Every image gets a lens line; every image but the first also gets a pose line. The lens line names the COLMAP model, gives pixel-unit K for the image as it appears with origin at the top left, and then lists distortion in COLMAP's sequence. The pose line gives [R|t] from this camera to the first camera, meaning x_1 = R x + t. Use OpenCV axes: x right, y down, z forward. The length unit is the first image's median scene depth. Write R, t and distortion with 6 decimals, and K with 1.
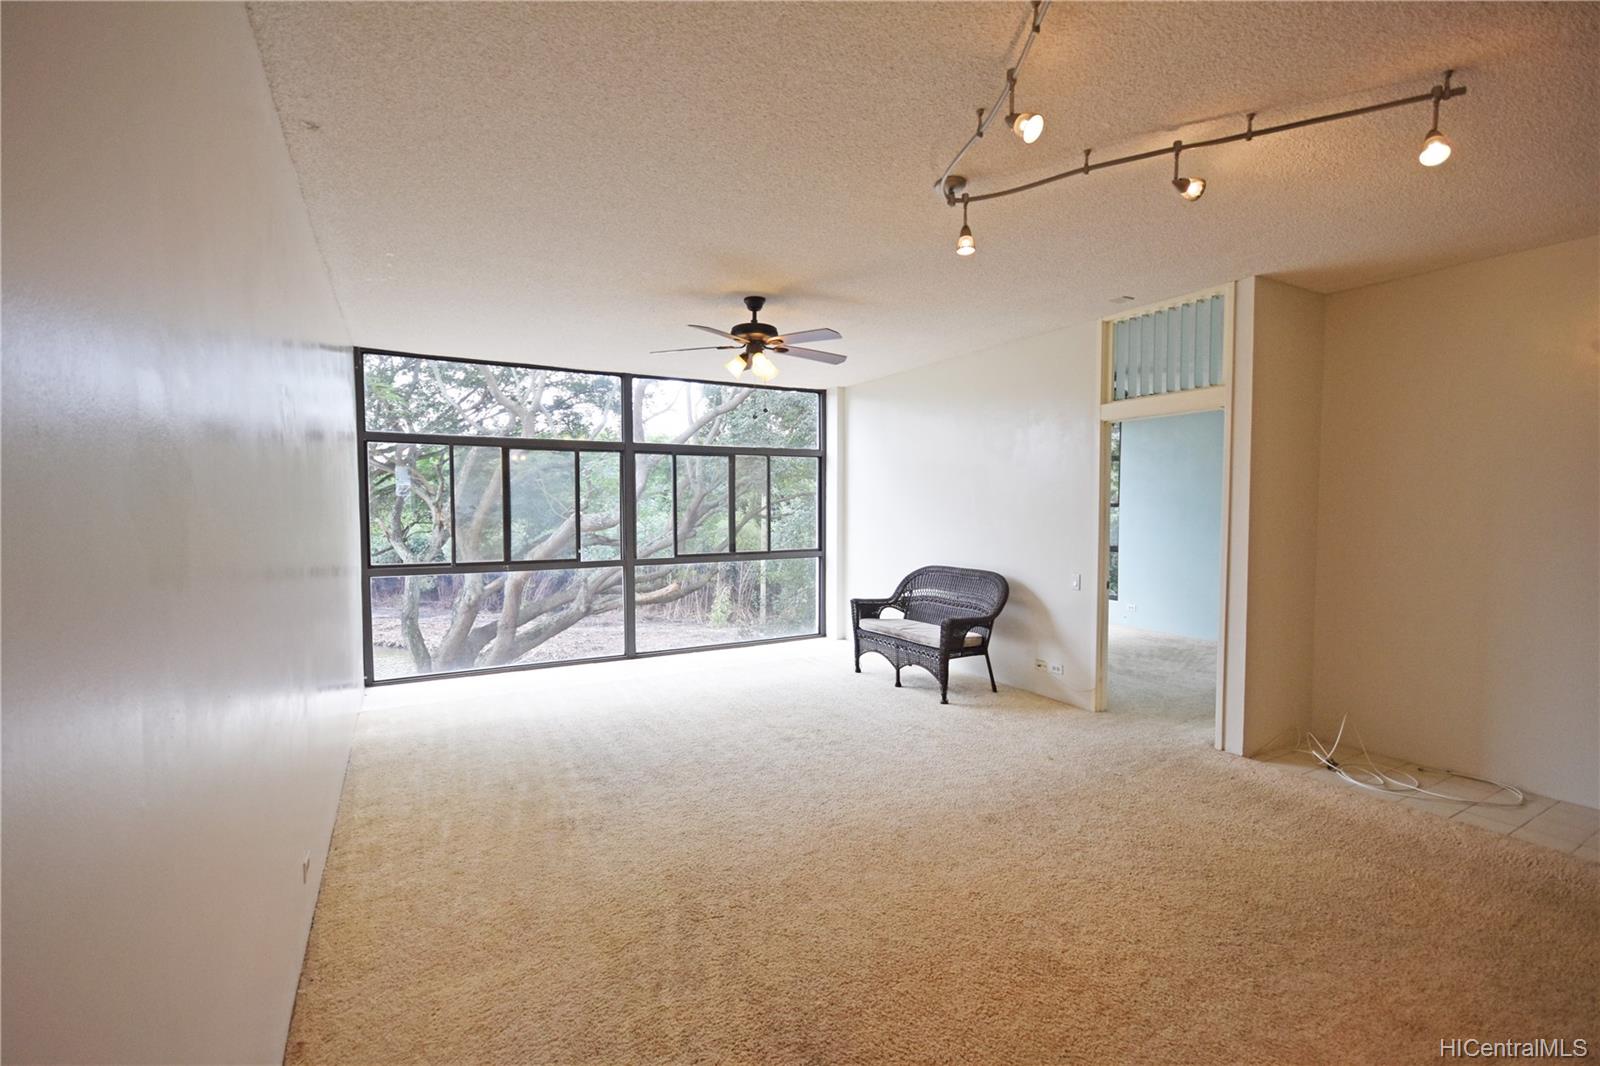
lens RADIAL K [[701.6, 0, 803.1], [0, 701.6, 537.4], [0, 0, 1]] dist [0.002614, -0.005903]
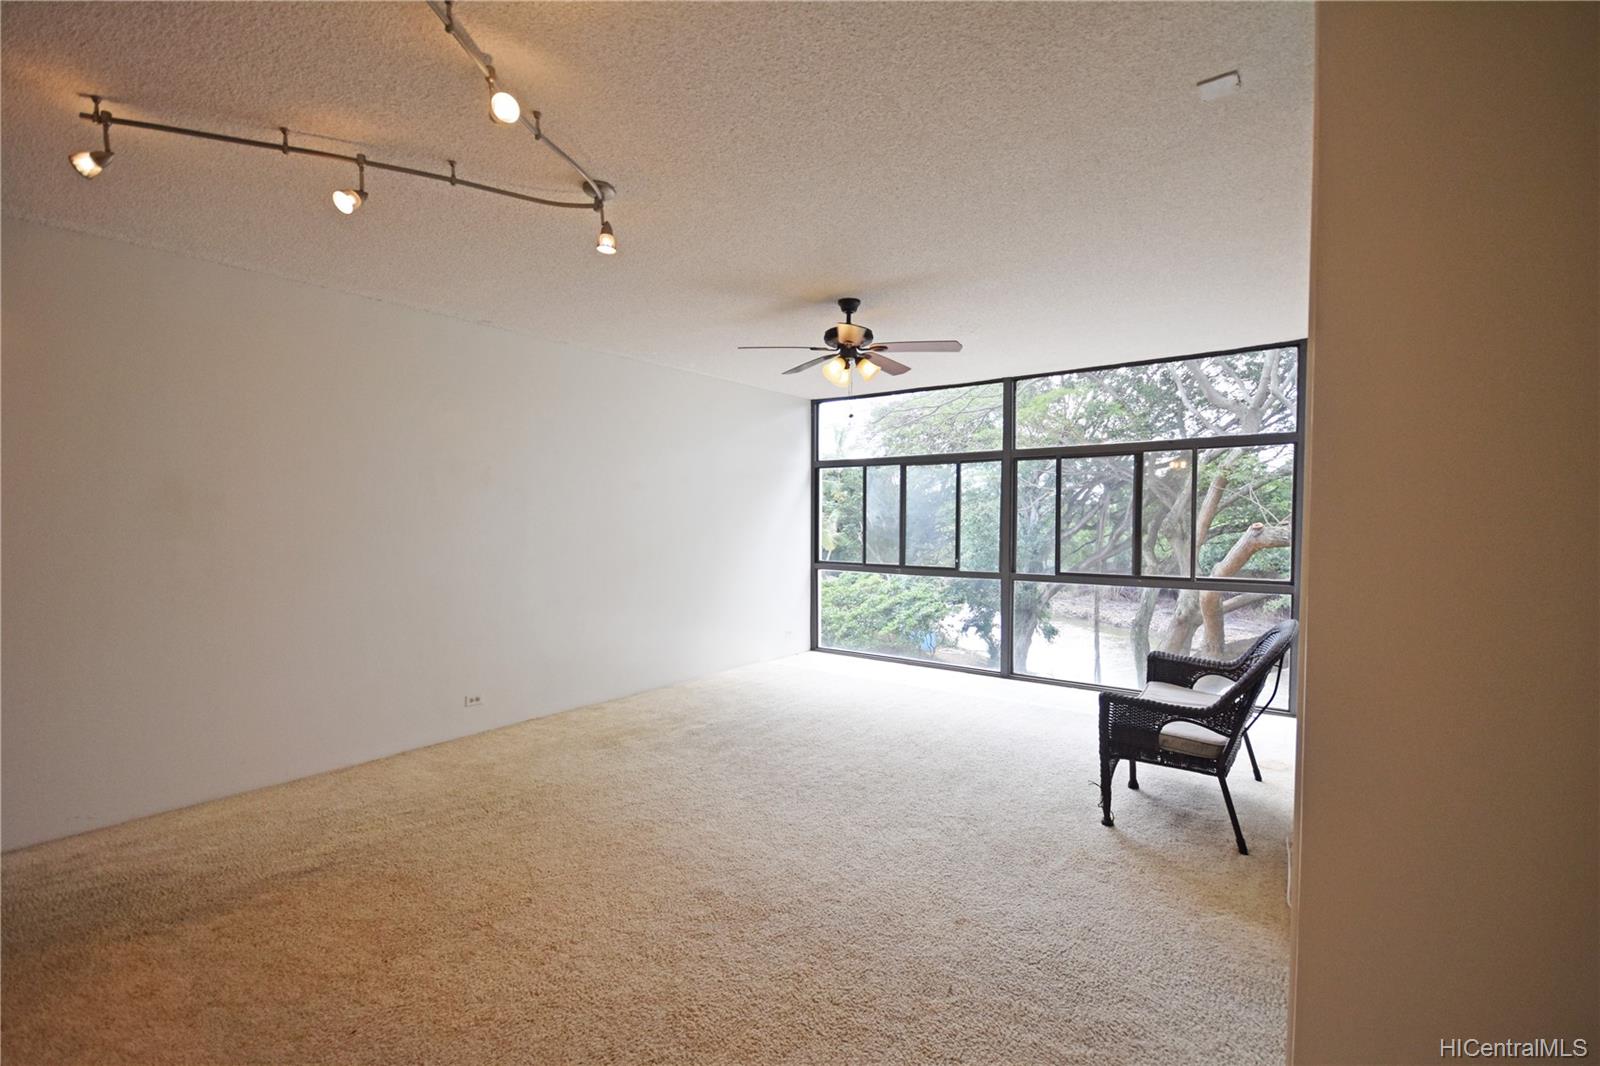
lens RADIAL K [[701.6, 0, 804.0], [0, 701.6, 533.9], [0, 0, 1]] dist [0.002614, -0.005903]
pose [[0.405661, 0.022046, -0.913758, 0.513976], [-0.045775, 0.998945, 0.003780, -0.012617], [0.912877, 0.040294, 0.406242, 0.369542]]
